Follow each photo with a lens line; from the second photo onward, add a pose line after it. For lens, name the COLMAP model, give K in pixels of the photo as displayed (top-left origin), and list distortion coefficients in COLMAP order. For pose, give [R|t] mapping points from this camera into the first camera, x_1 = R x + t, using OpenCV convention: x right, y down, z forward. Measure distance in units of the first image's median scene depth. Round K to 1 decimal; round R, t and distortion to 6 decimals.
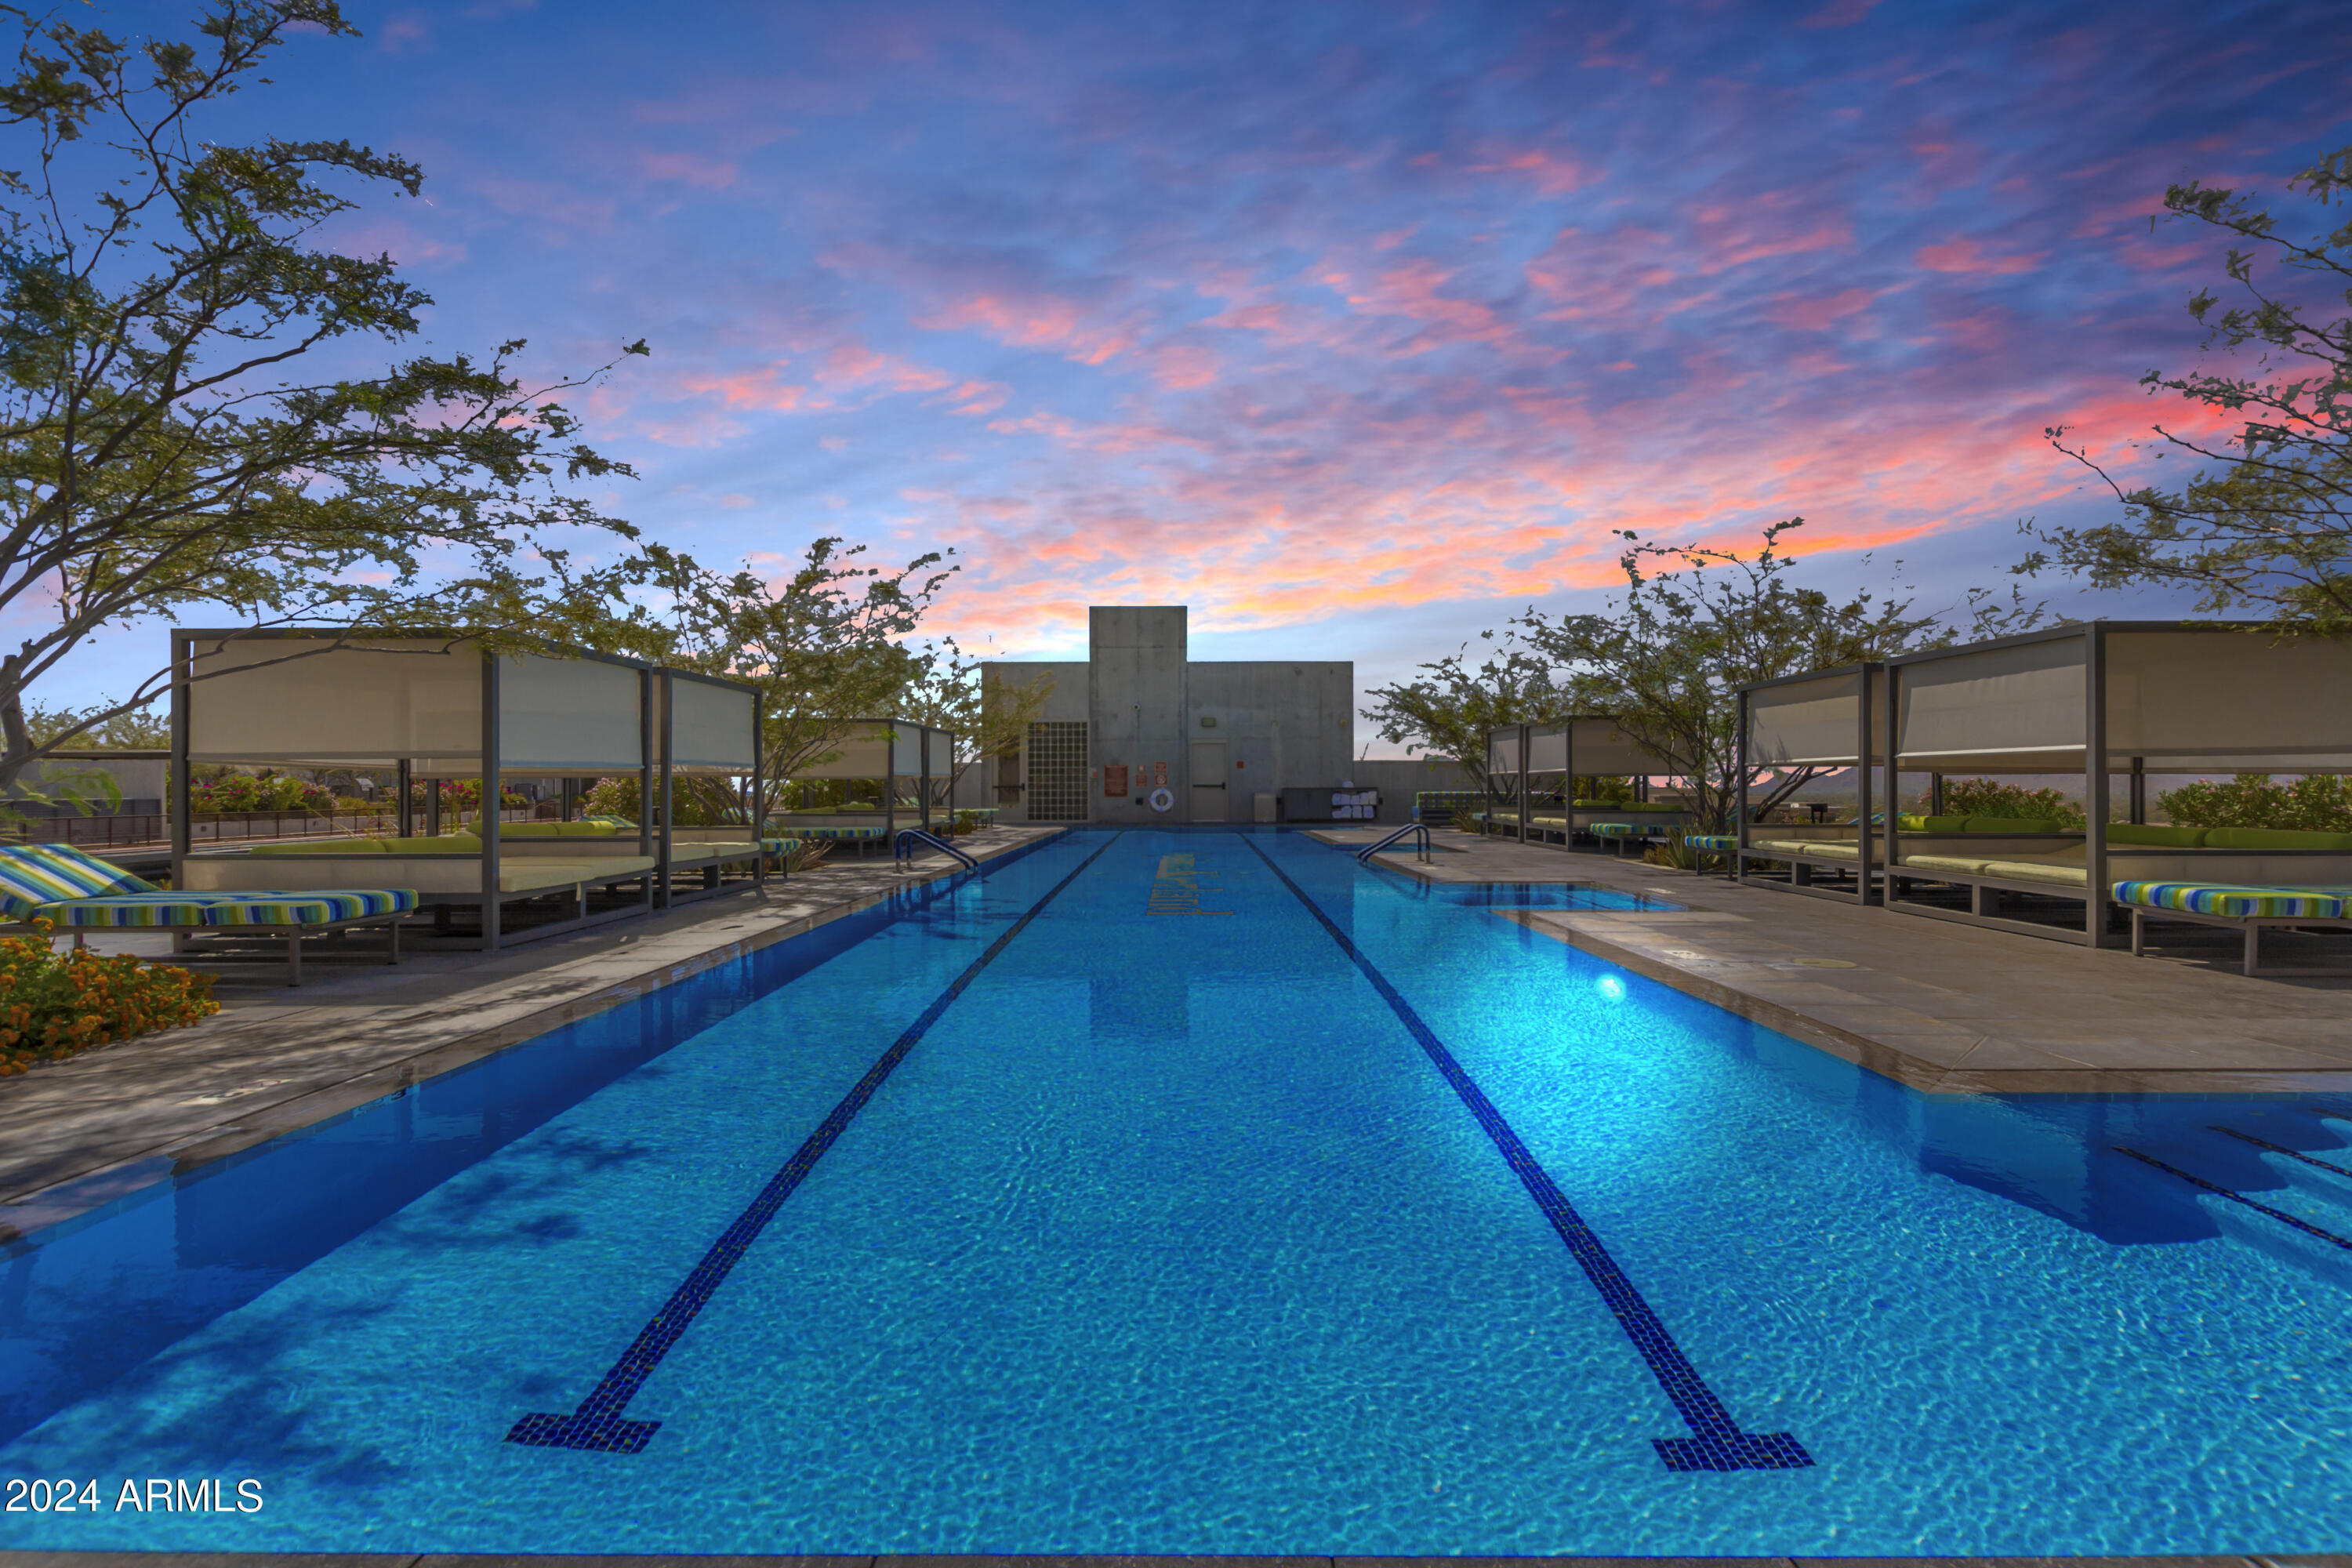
lens RADIAL K [[1074.7, 0, 1176.0], [0, 1074.7, 784.0], [0, 0, 1]] dist [0.011425, -0.005865]
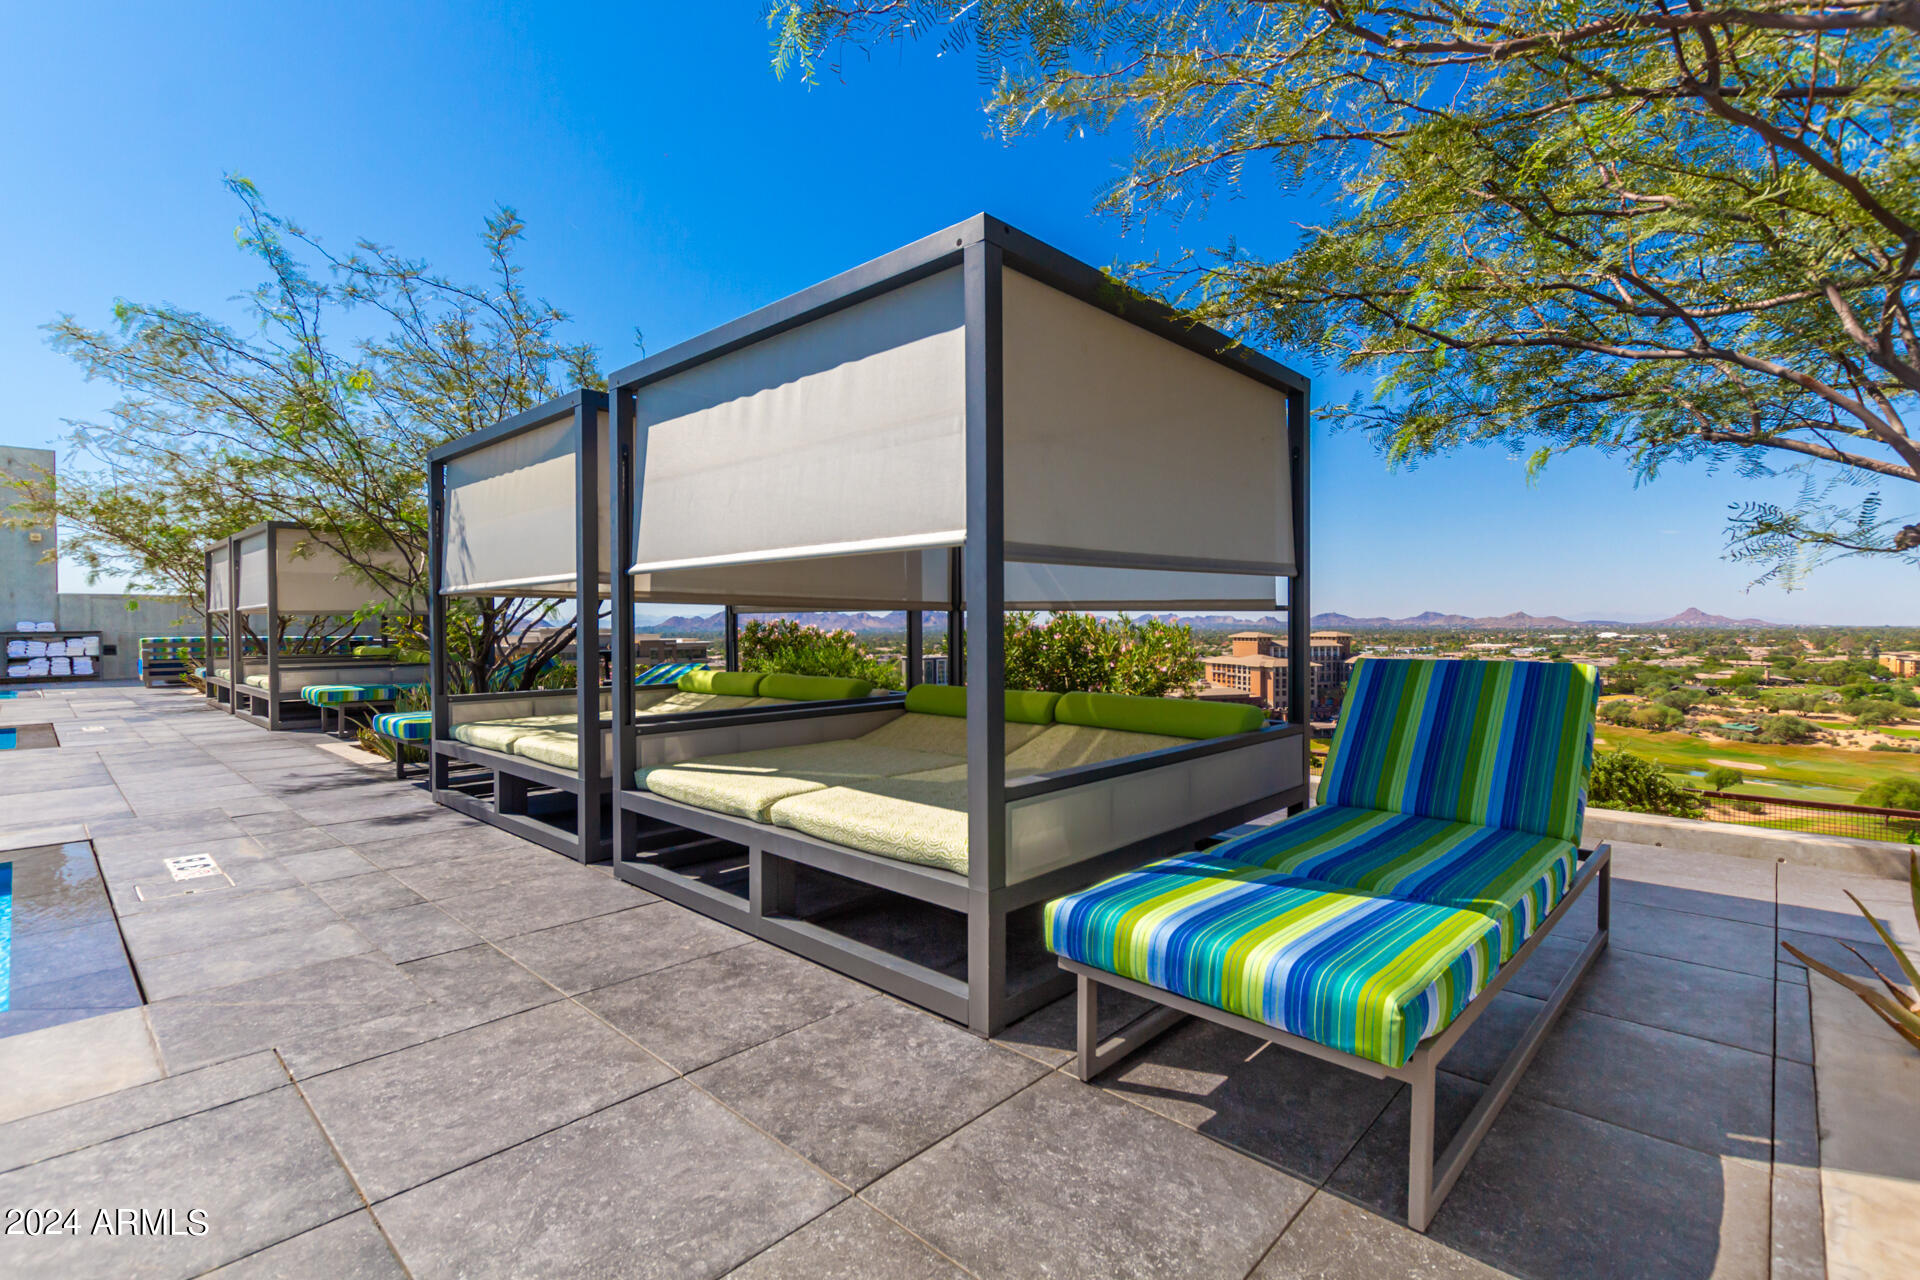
lens RADIAL K [[857.1, 0, 954.2], [0, 857.1, 646.5], [0, 0, 1]] dist [0.015139, -0.007733]
pose [[0.678020, -0.017831, 0.734827, 0.302059], [0.000789, 0.999723, 0.023531, 0.000558], [-0.735043, -0.015375, 0.677846, 0.392923]]
